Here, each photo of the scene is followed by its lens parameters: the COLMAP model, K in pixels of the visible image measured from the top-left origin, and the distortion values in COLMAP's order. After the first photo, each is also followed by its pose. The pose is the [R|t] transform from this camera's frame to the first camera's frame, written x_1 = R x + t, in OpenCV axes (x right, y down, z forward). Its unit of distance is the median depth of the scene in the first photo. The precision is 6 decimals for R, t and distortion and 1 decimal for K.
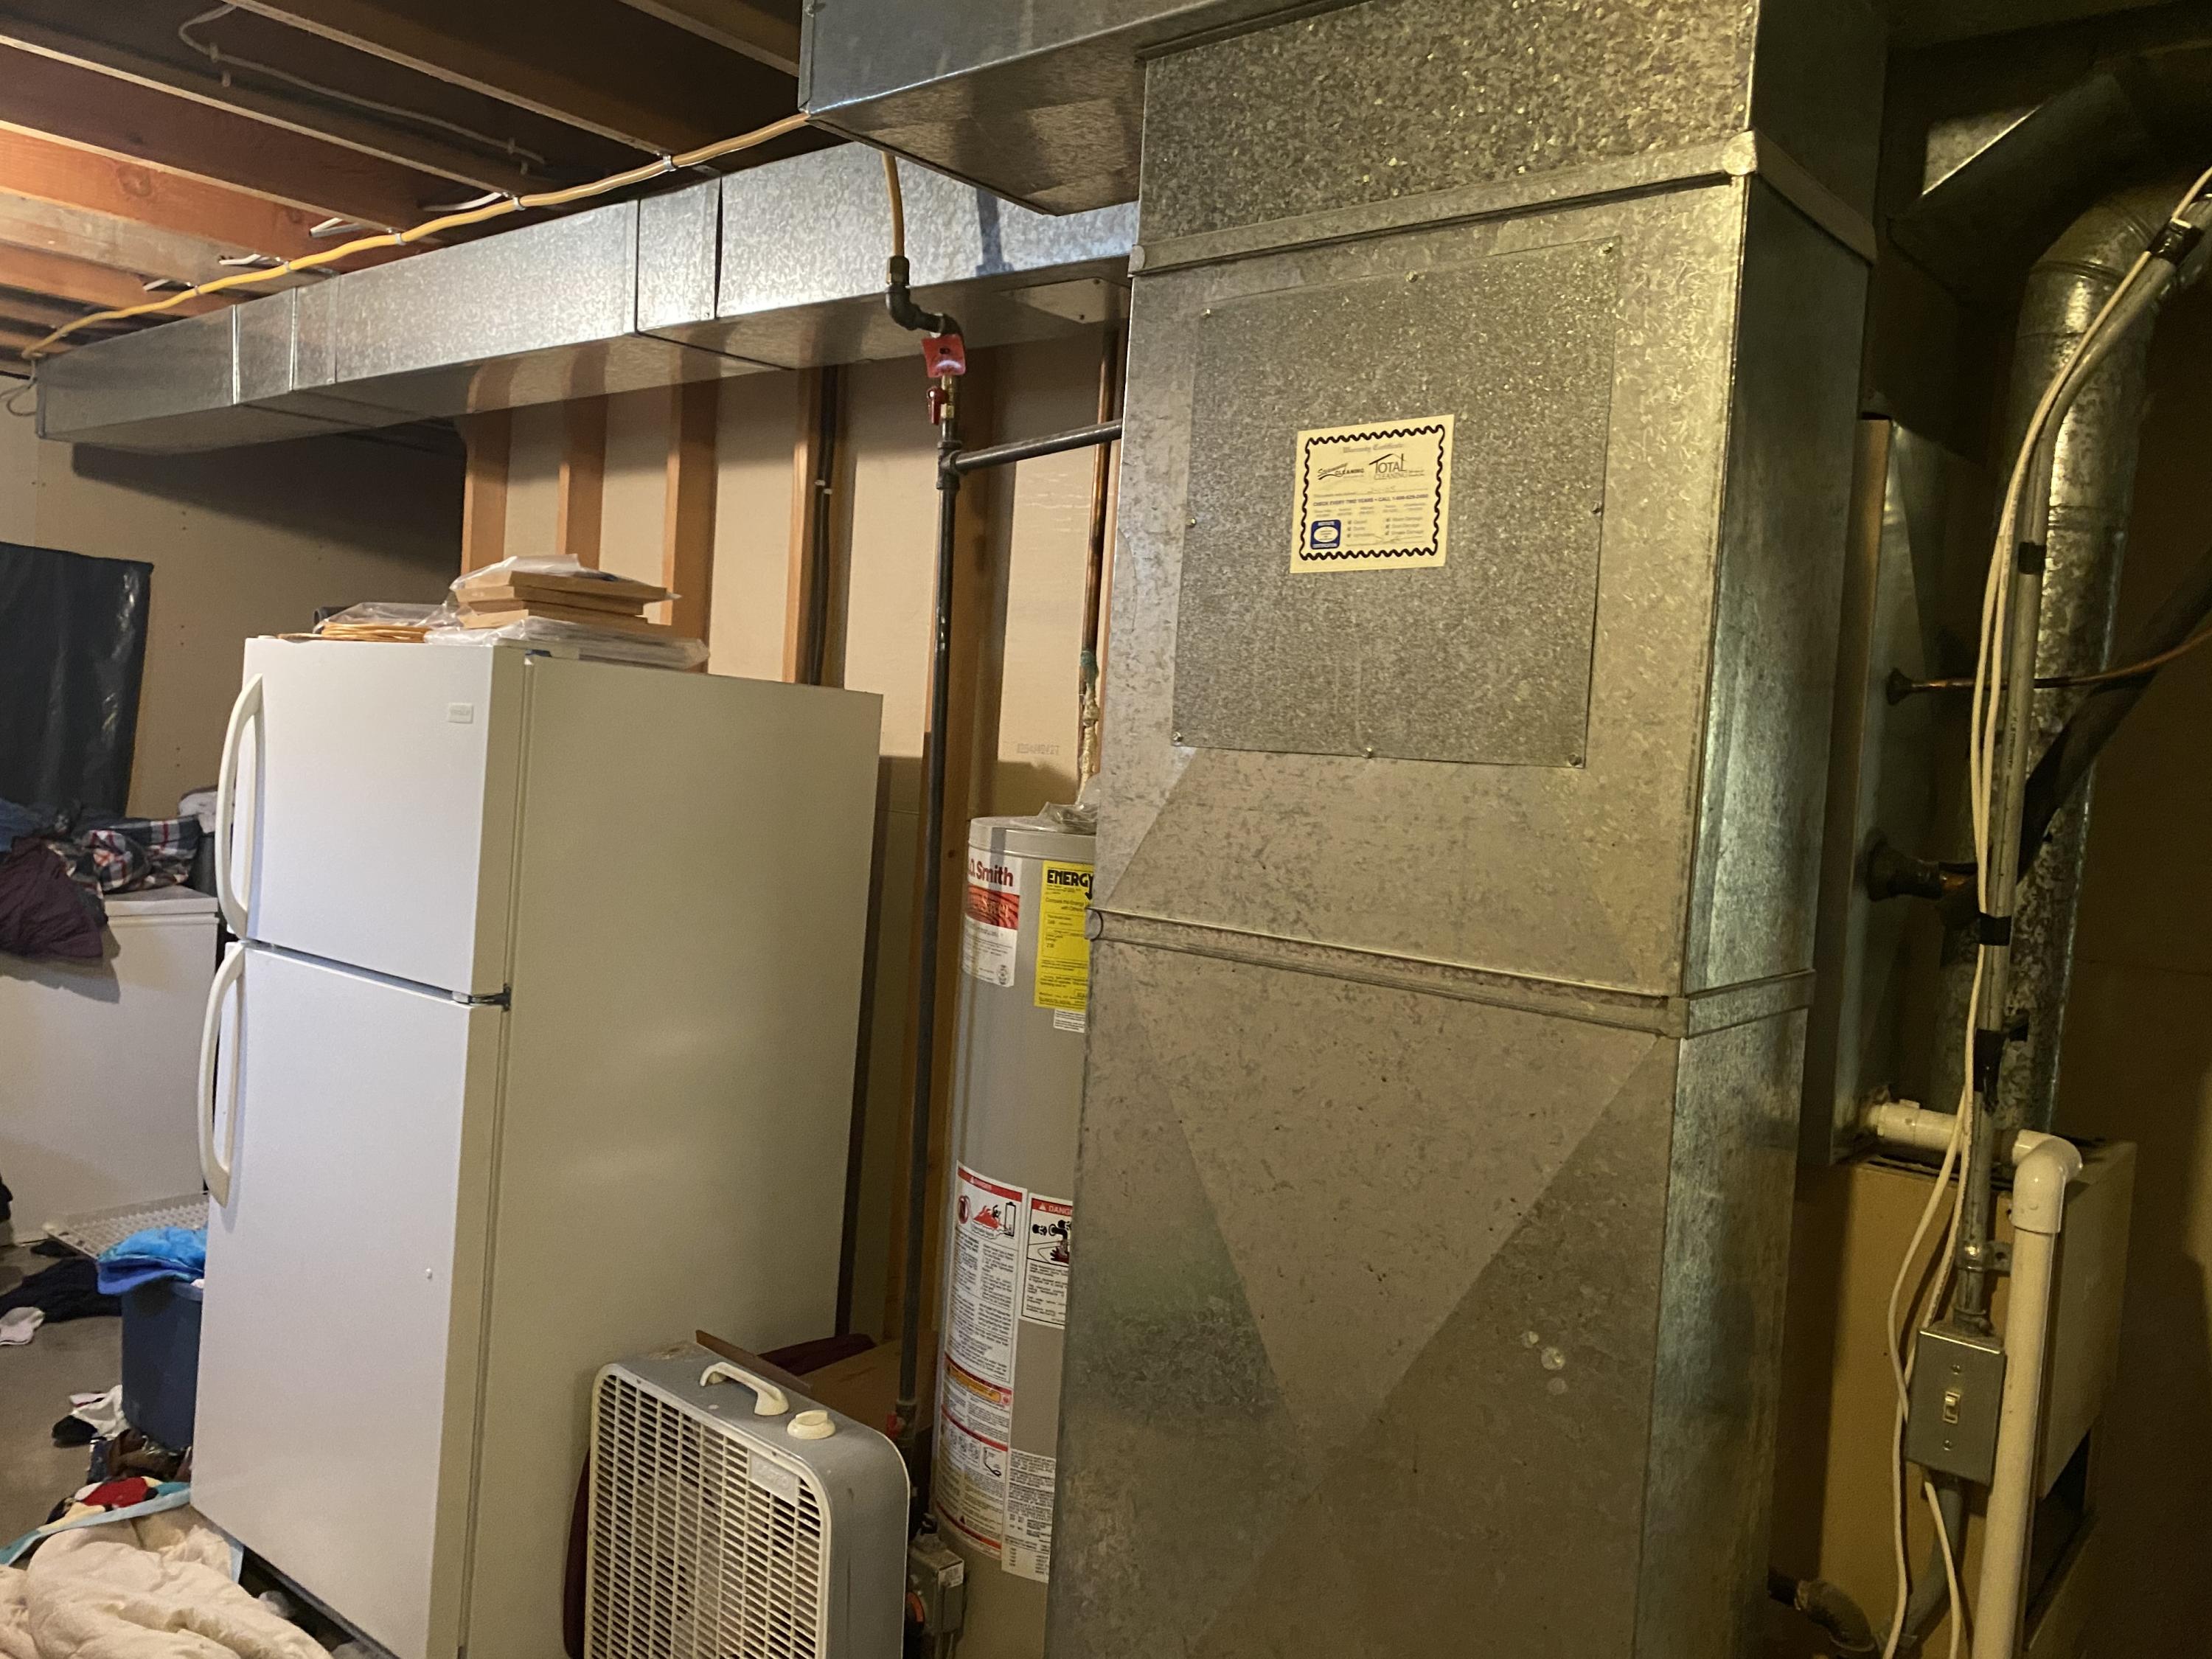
lens RADIAL K [[1691.9, 0, 1102.7], [0, 1691.9, 828.5], [0, 0, 1]] dist [0.051168, -0.055820]
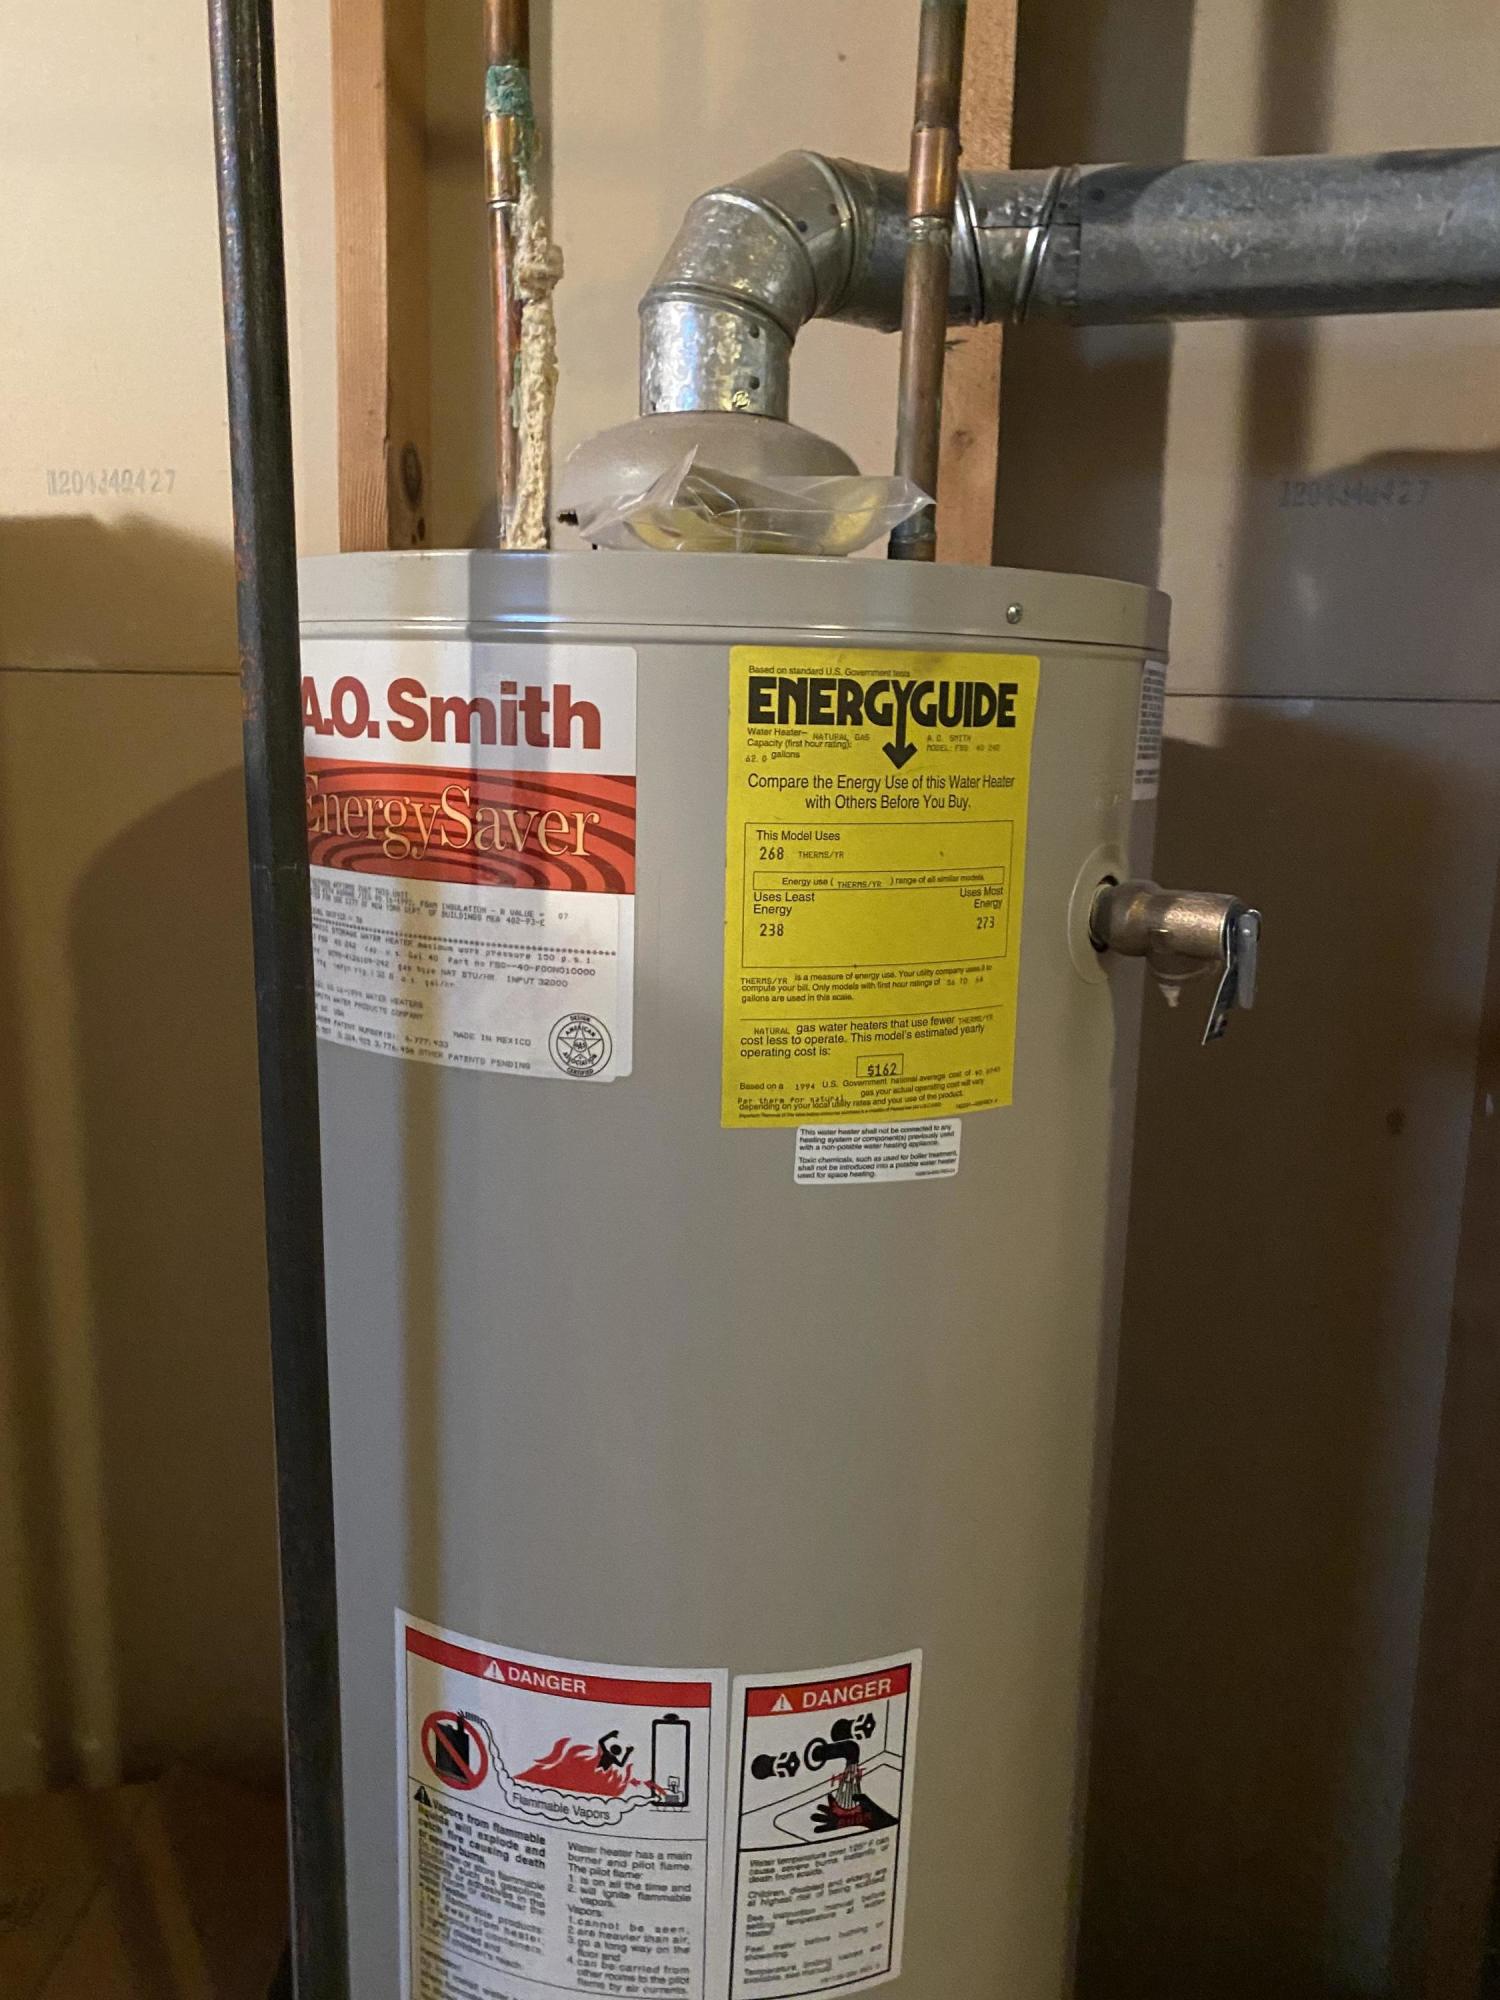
lens RADIAL K [[1529.8, 0, 756.8], [0, 1529.8, 1001.5], [0, 0, 1]] dist [0.051168, -0.055820]
pose [[0.815394, -0.154645, 0.557869, -0.186895], [0.067869, 0.982551, 0.173171, 0.033109], [-0.574914, -0.103341, 0.811661, 0.762845]]
